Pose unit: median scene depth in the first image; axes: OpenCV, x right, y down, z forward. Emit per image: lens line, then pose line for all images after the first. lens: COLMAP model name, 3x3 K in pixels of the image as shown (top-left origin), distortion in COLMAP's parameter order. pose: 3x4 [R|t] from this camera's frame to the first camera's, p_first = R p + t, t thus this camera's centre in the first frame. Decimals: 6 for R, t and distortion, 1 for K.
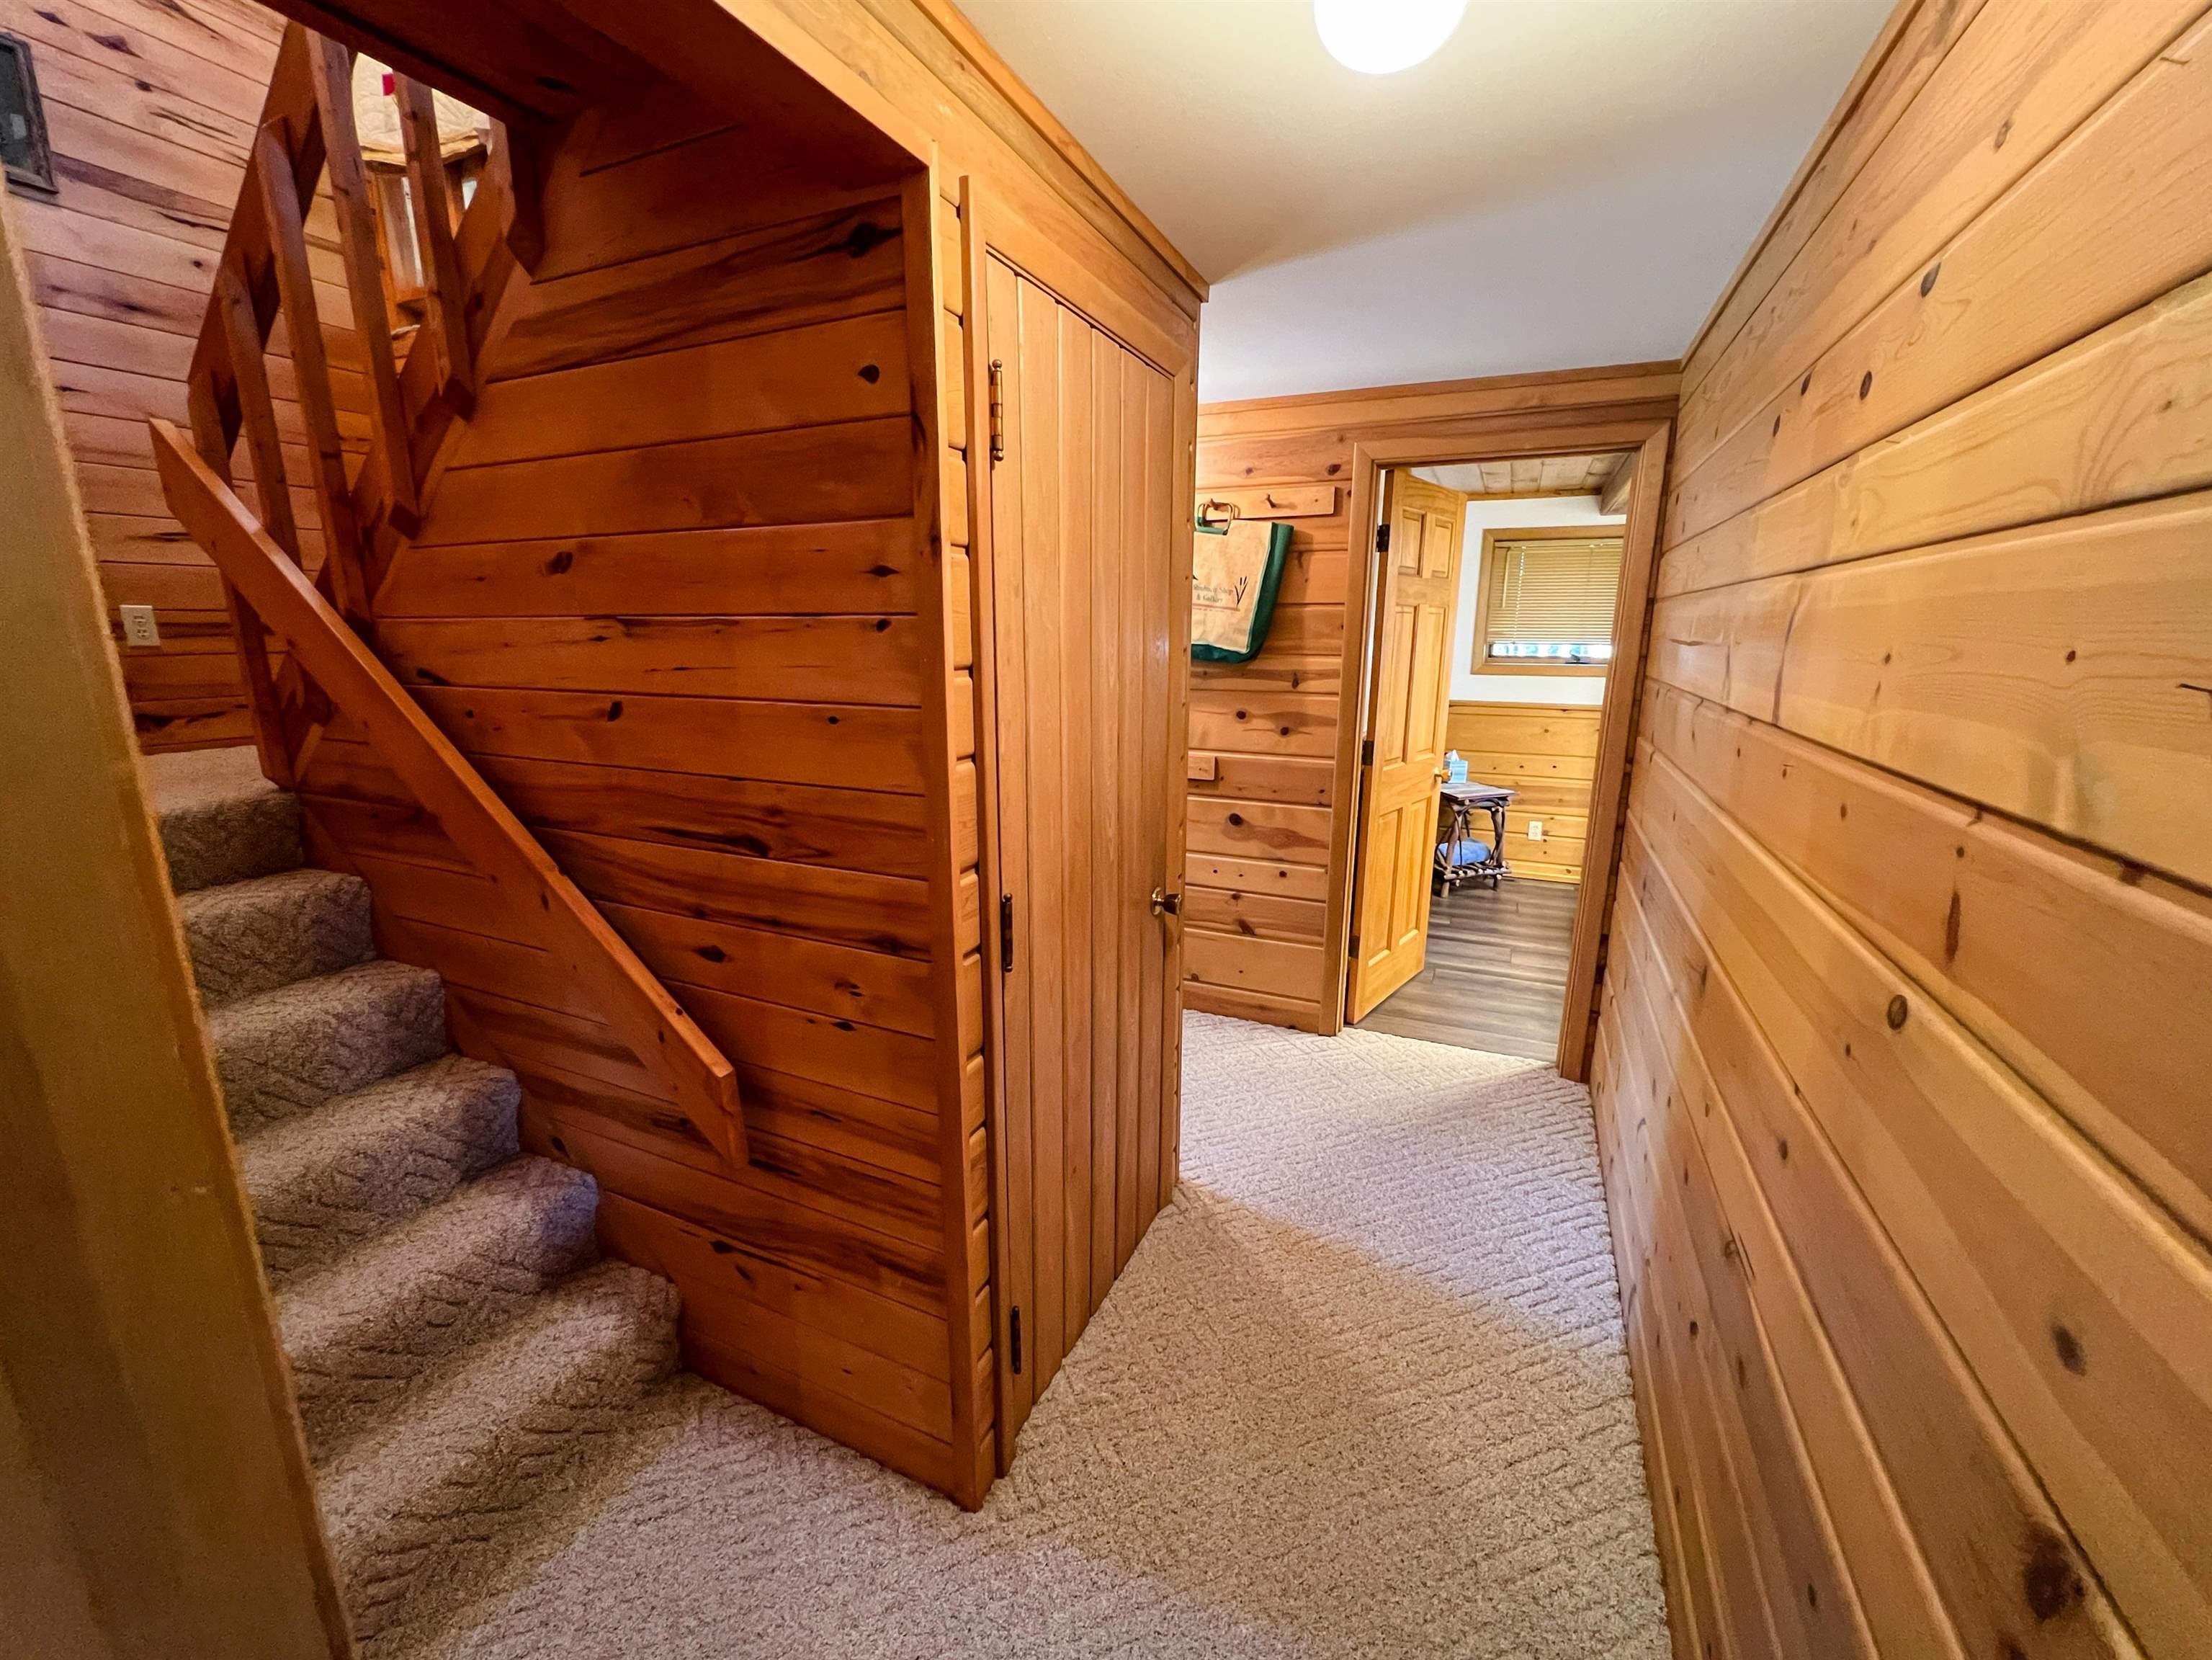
lens RADIAL K [[893.4, 0, 1106.3], [0, 893.4, 832.3], [0, 0, 1]] dist [-0.002818, 0.000730]
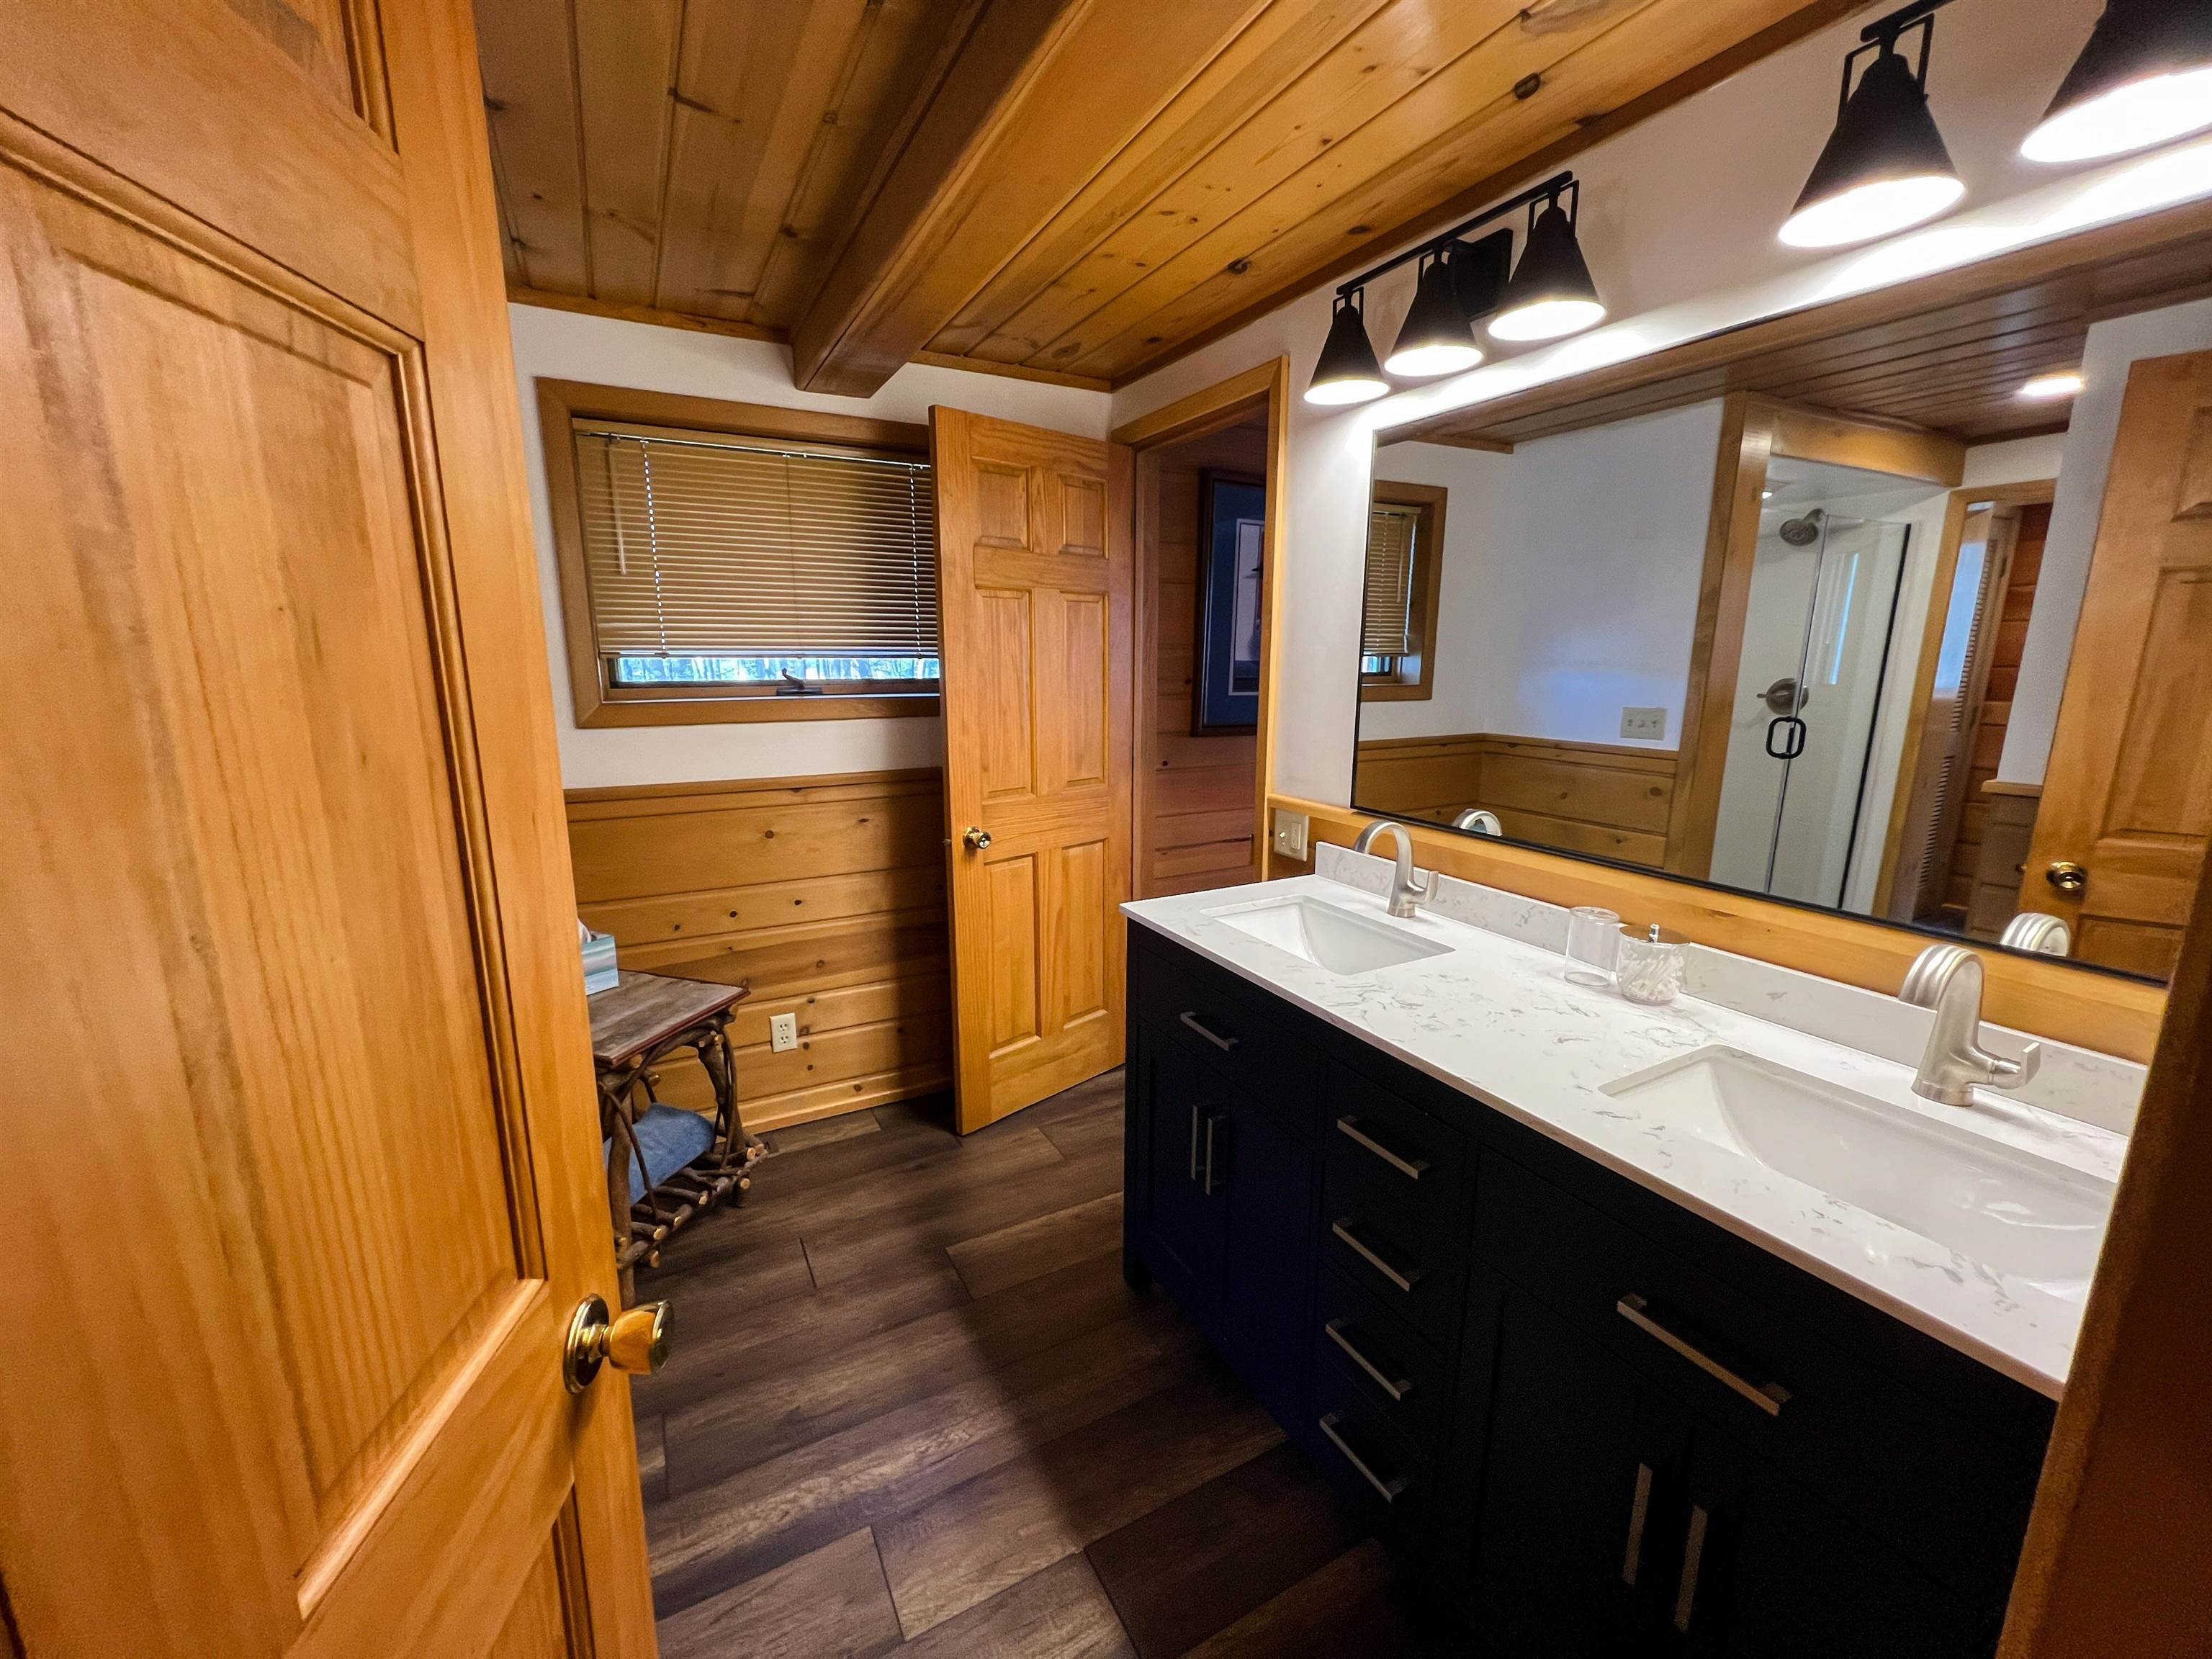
lens RADIAL K [[893.2, 0, 1102.7], [0, 893.2, 834.2], [0, 0, 1]] dist [-0.002818, 0.000730]
pose [[0.618863, -0.161891, 0.768635, 0.234686], [0.179943, 0.981728, 0.061893, -0.111983], [-0.764611, 0.100007, 0.636686, 0.557741]]
